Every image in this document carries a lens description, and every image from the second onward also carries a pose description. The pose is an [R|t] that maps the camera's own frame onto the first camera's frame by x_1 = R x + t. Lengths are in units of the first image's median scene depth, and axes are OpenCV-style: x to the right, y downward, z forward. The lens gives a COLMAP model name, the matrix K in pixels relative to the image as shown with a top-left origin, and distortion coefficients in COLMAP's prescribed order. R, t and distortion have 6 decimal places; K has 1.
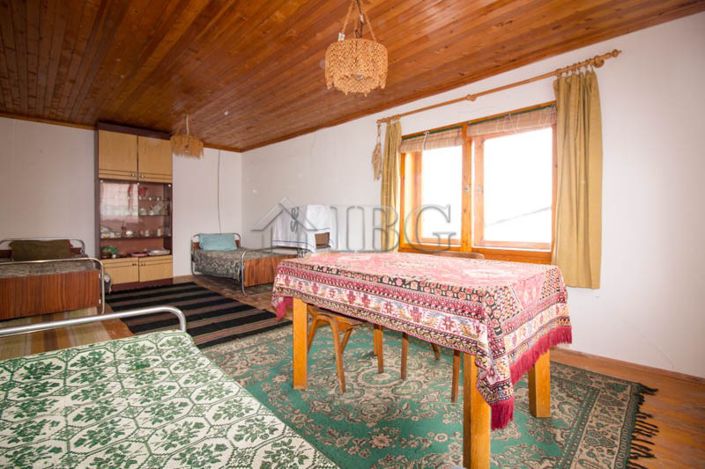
lens RADIAL K [[320.4, 0, 353.9], [0, 320.4, 223.3], [0, 0, 1]] dist [-0.016037, -0.006151]
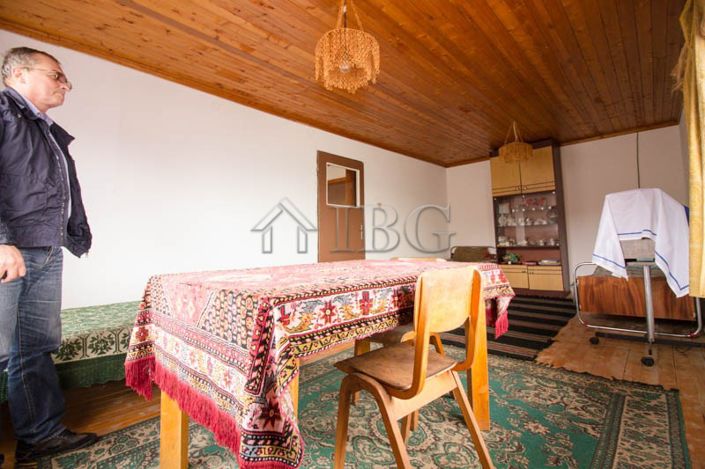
lens RADIAL K [[320.4, 0, 354.7], [0, 320.4, 224.4], [0, 0, 1]] dist [-0.016037, -0.006151]
pose [[0.009207, -0.061501, -0.998065, 0.406846], [0.018154, 0.997953, -0.061327, 0.026413], [0.999793, -0.017554, 0.010305, 0.434426]]
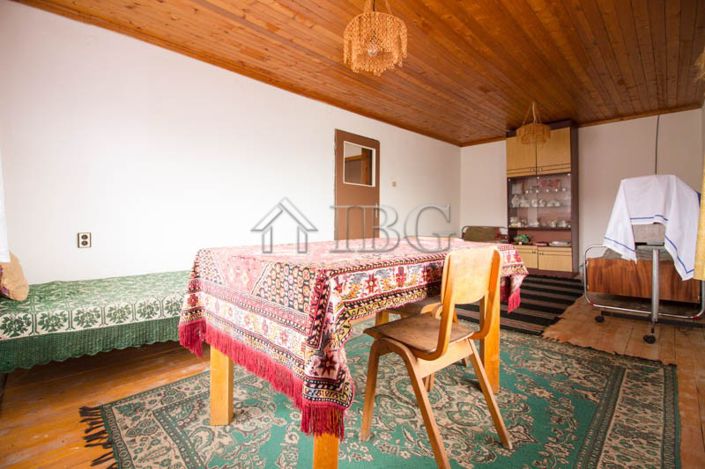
lens RADIAL K [[320.4, 0, 356.0], [0, 320.4, 226.0], [0, 0, 1]] dist [-0.016037, -0.006151]
pose [[-0.012654, 0.015564, -0.999799, 0.429166], [-0.001347, 0.999878, 0.015582, 0.024005], [0.999919, 0.001544, -0.012632, 0.416177]]
